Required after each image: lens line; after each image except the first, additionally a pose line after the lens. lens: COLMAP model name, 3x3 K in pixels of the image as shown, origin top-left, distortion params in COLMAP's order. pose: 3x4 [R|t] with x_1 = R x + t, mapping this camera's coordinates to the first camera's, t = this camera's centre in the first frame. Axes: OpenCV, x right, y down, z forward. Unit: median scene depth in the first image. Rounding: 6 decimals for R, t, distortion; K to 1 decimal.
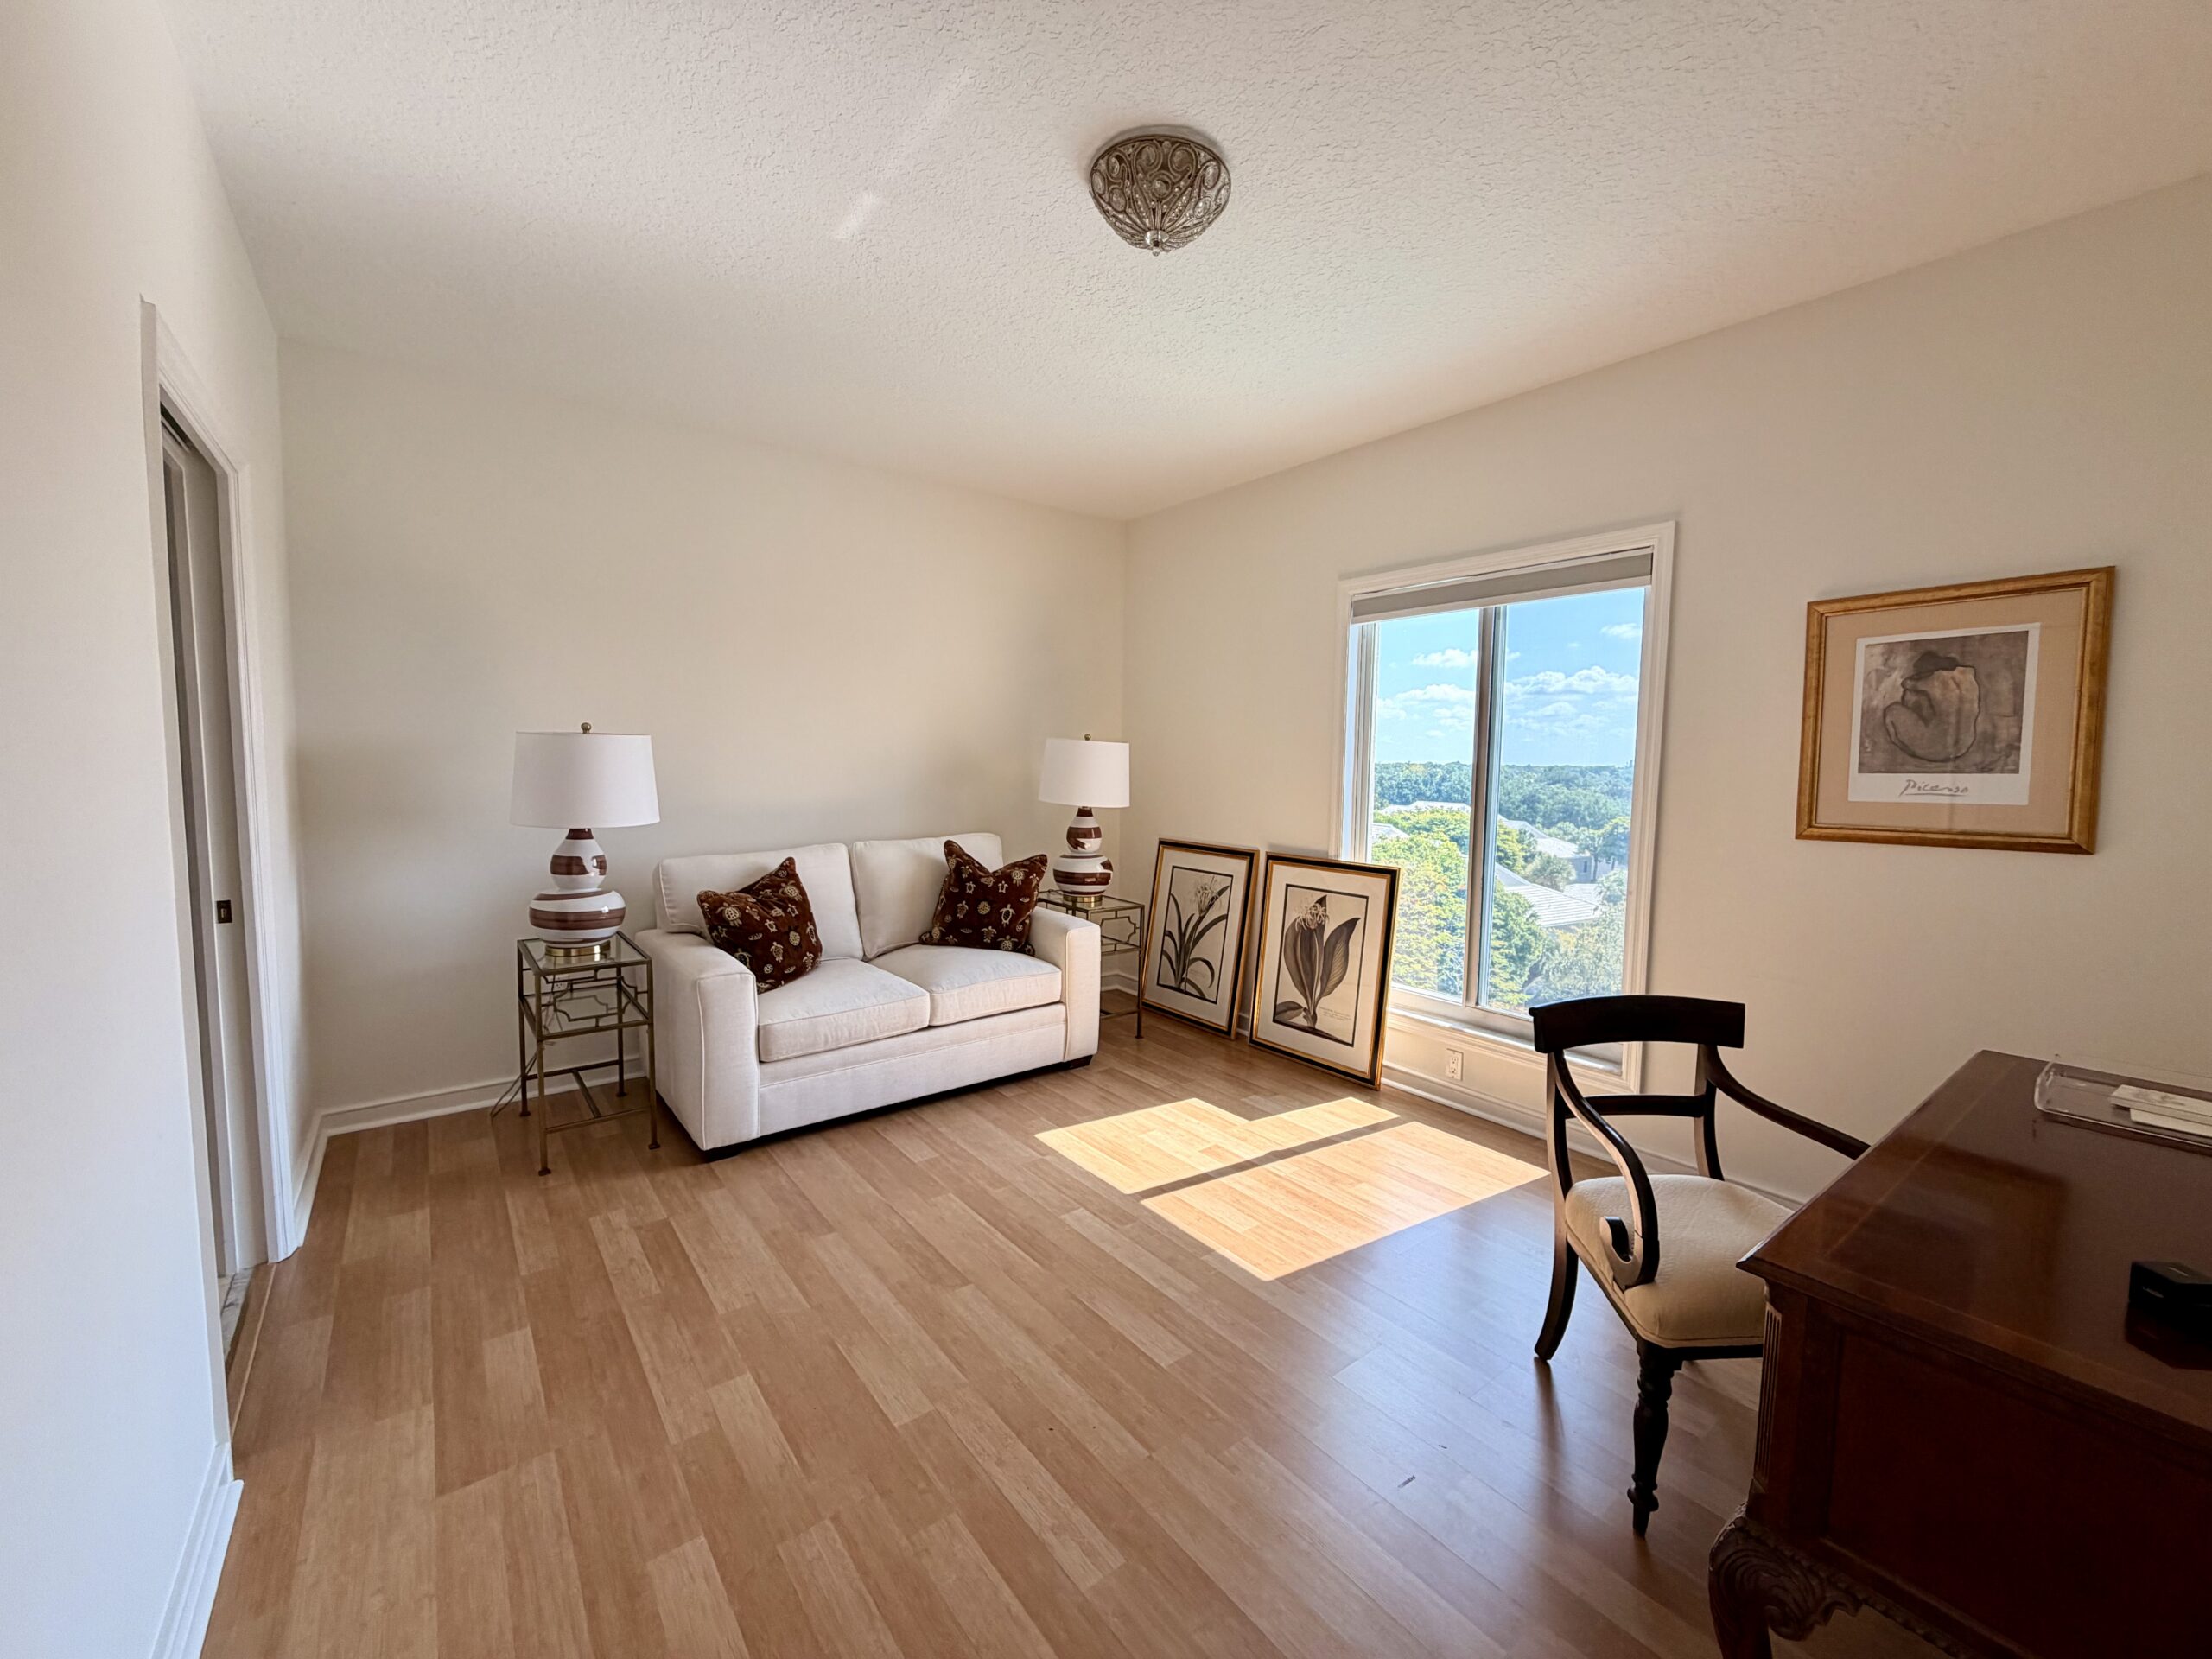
lens RADIAL K [[883.2, 0, 1099.8], [0, 883.2, 827.1], [0, 0, 1]] dist [-0.000728, 0.000963]
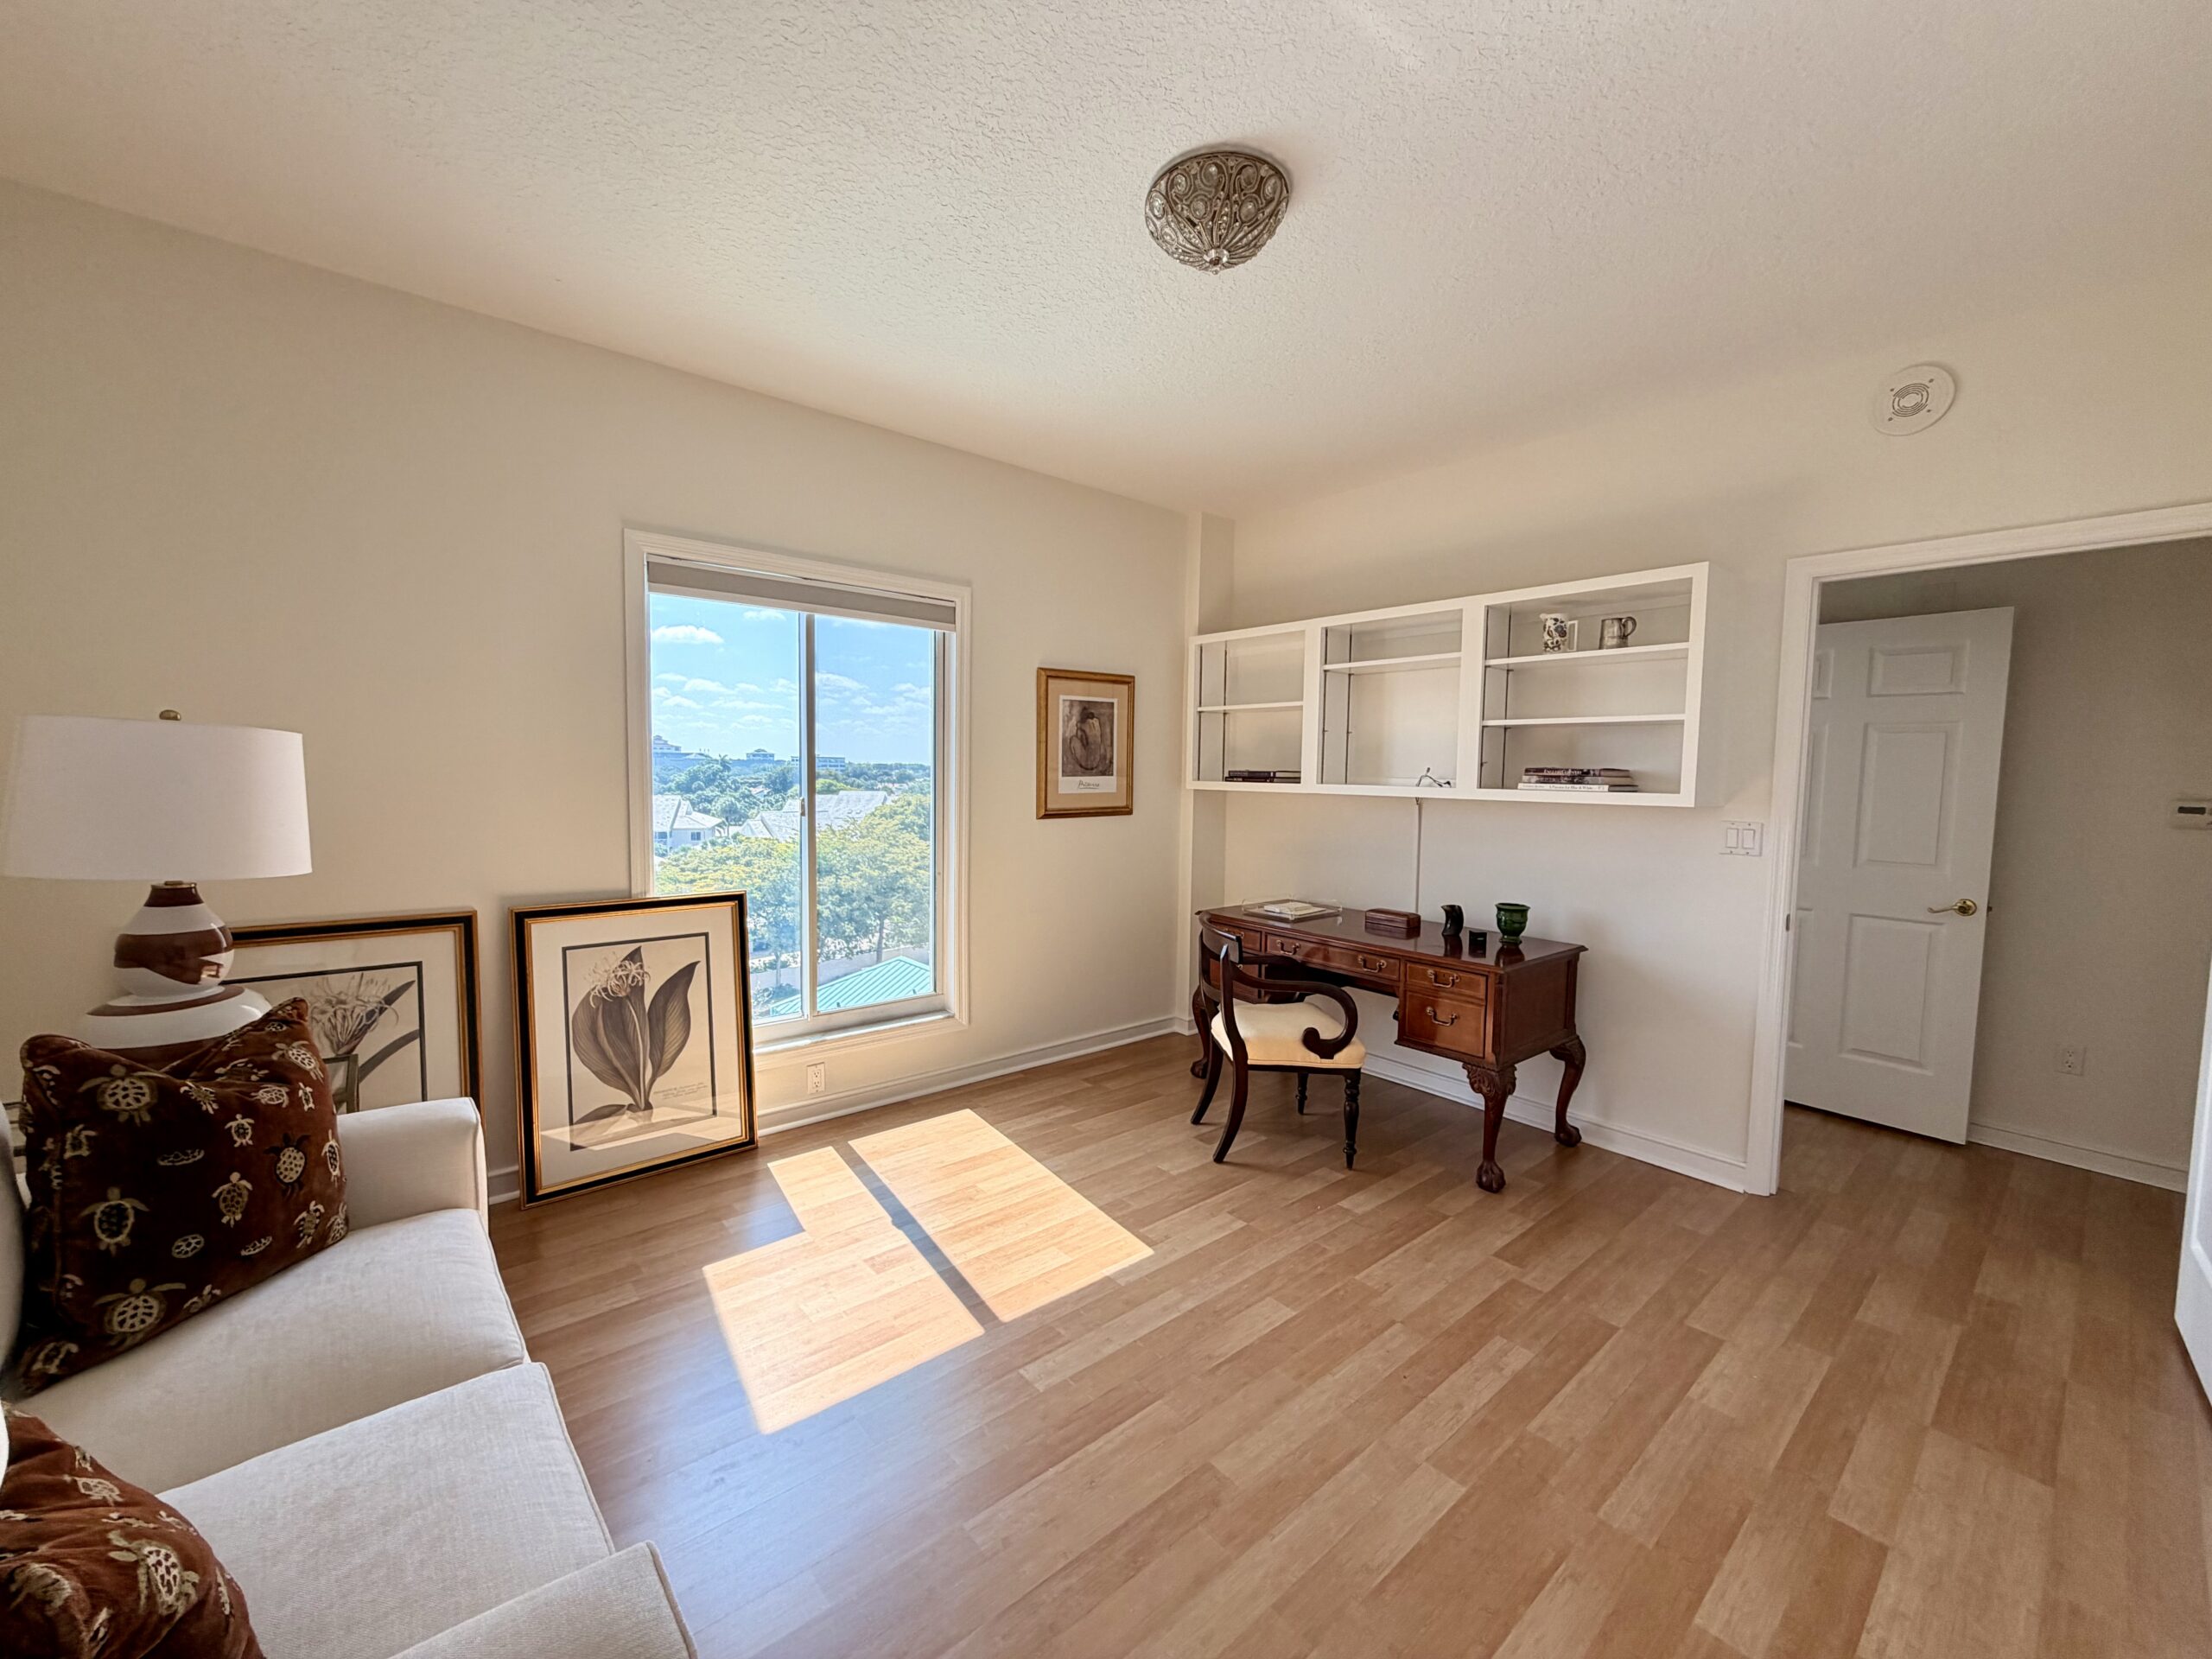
lens RADIAL K [[883.2, 0, 1100.0], [0, 883.2, 830.9], [0, 0, 1]] dist [-0.000728, 0.000963]
pose [[-0.047664, -0.086322, 0.995126, -0.758459], [0.058227, 0.994325, 0.089042, -0.098135], [-0.997165, 0.062187, -0.042367, 0.954374]]
